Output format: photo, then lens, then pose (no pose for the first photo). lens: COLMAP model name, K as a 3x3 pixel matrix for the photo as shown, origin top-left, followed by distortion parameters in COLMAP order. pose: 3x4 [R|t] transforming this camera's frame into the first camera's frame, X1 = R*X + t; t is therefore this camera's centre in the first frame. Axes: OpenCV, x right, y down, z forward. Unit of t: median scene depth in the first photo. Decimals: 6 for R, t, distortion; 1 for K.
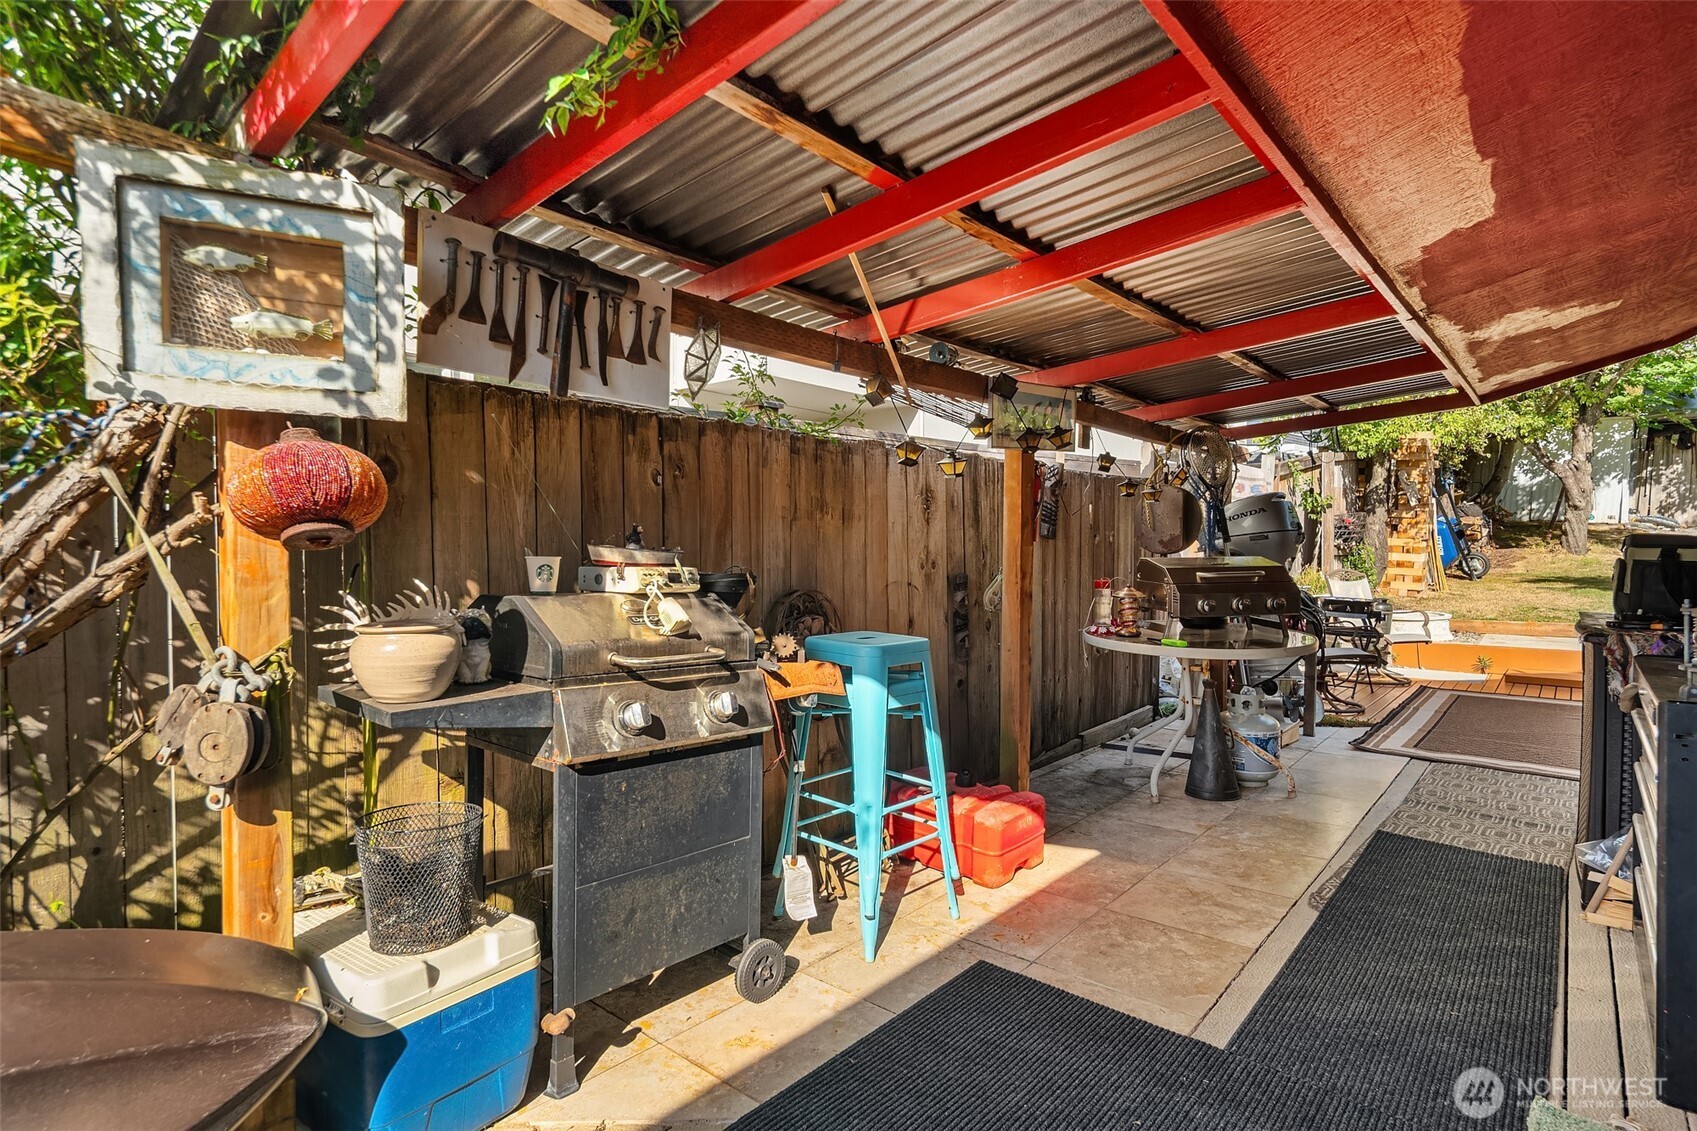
lens RADIAL K [[845.3, 0, 858.8], [0, 845.3, 570.7], [0, 0, 1]] dist [-0.000314, -0.002666]
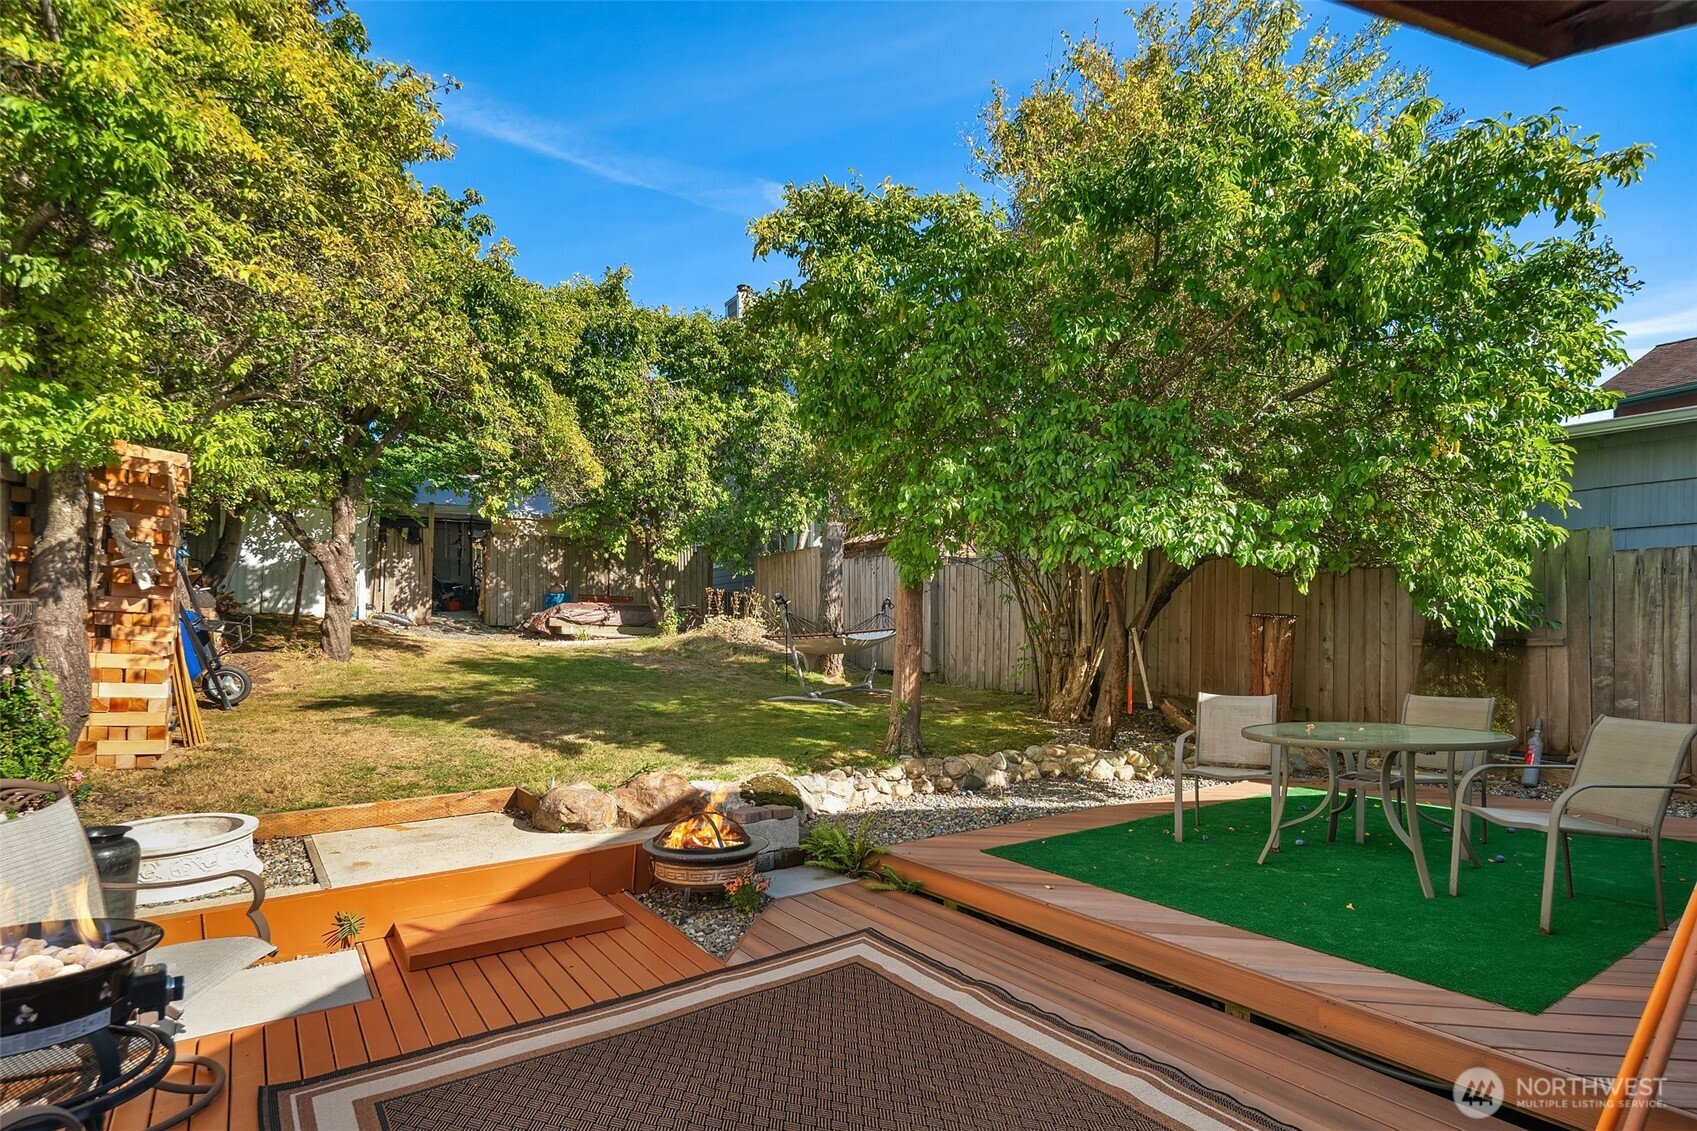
lens RADIAL K [[845.3, 0, 854.7], [0, 845.3, 640.4], [0, 0, 1]] dist [-0.000314, -0.002666]
pose [[0.235262, -0.004484, 0.971922, 0.199182], [0.021709, 0.999764, -0.000642, -0.027632], [-0.971690, 0.021250, 0.235304, 0.352781]]
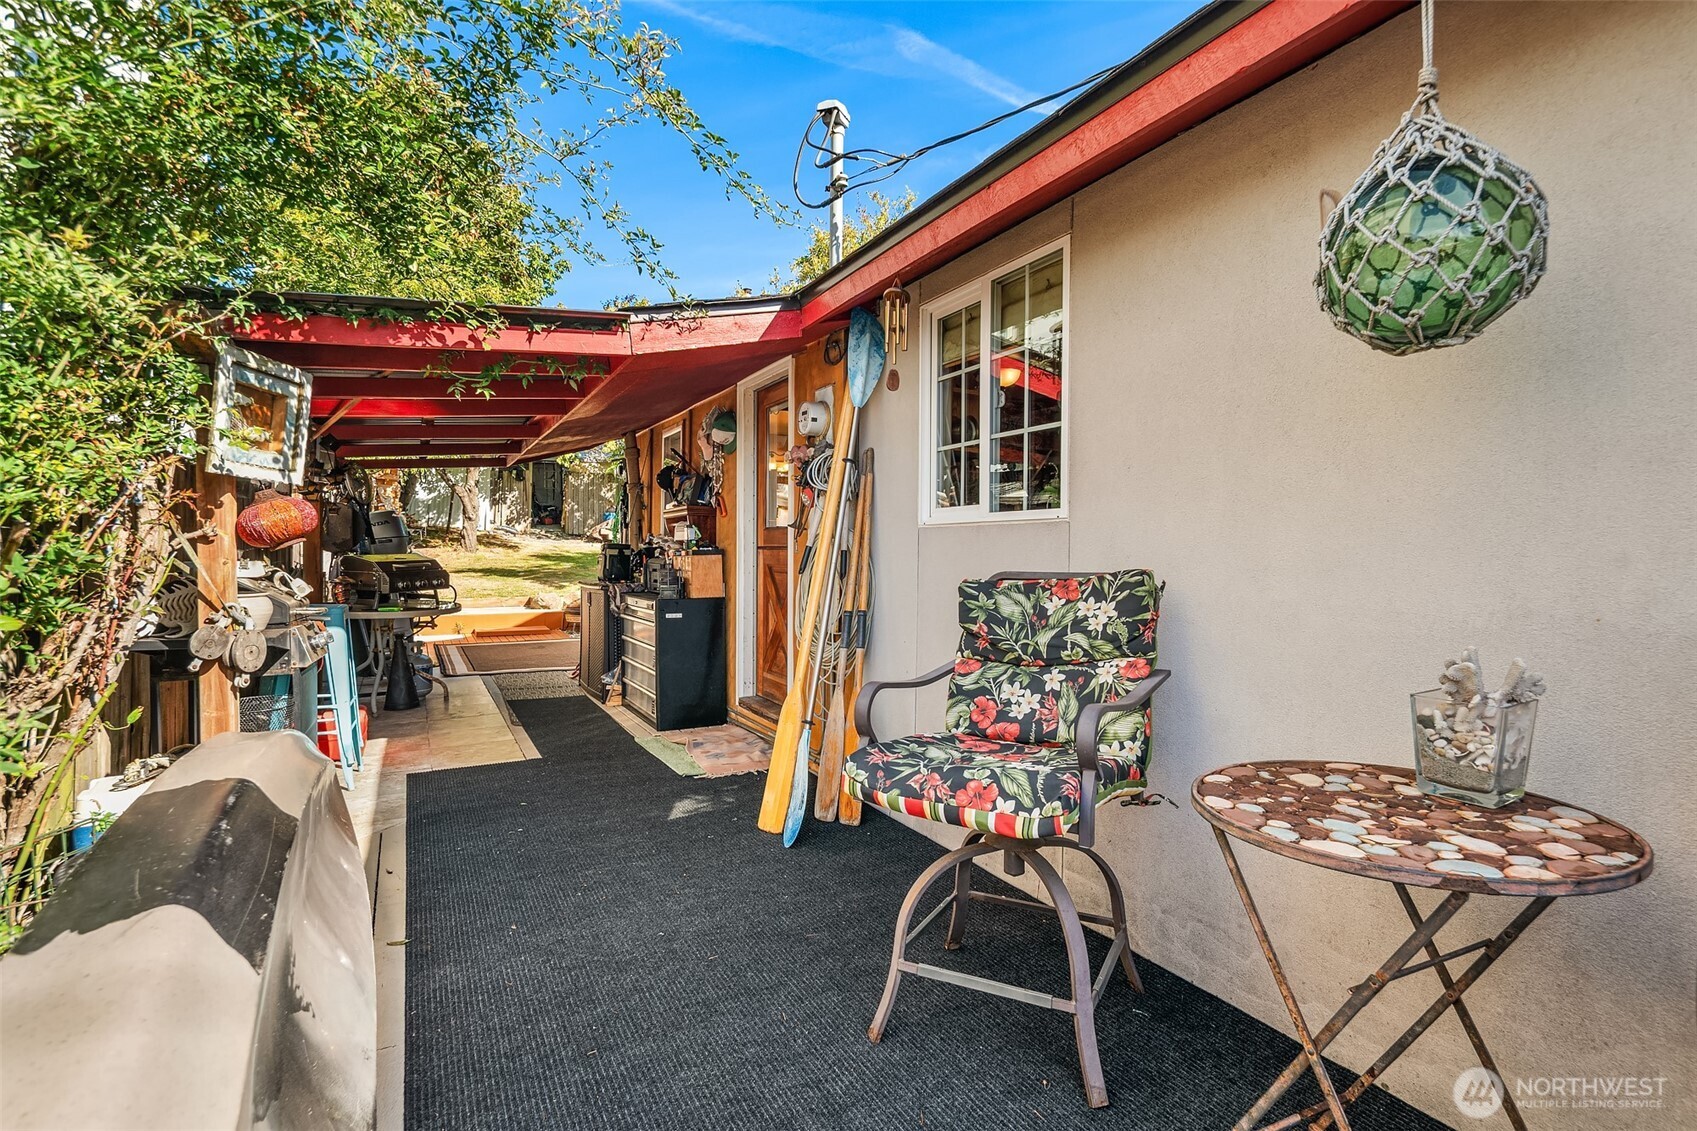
lens RADIAL K [[845.3, 0, 859.5], [0, 845.3, 563.2], [0, 0, 1]] dist [-0.000314, -0.002666]
pose [[0.365717, -0.013212, 0.930632, -0.216430], [0.020496, 0.999771, 0.006139, 0.002403], [-0.930501, 0.016829, 0.365904, -0.108478]]
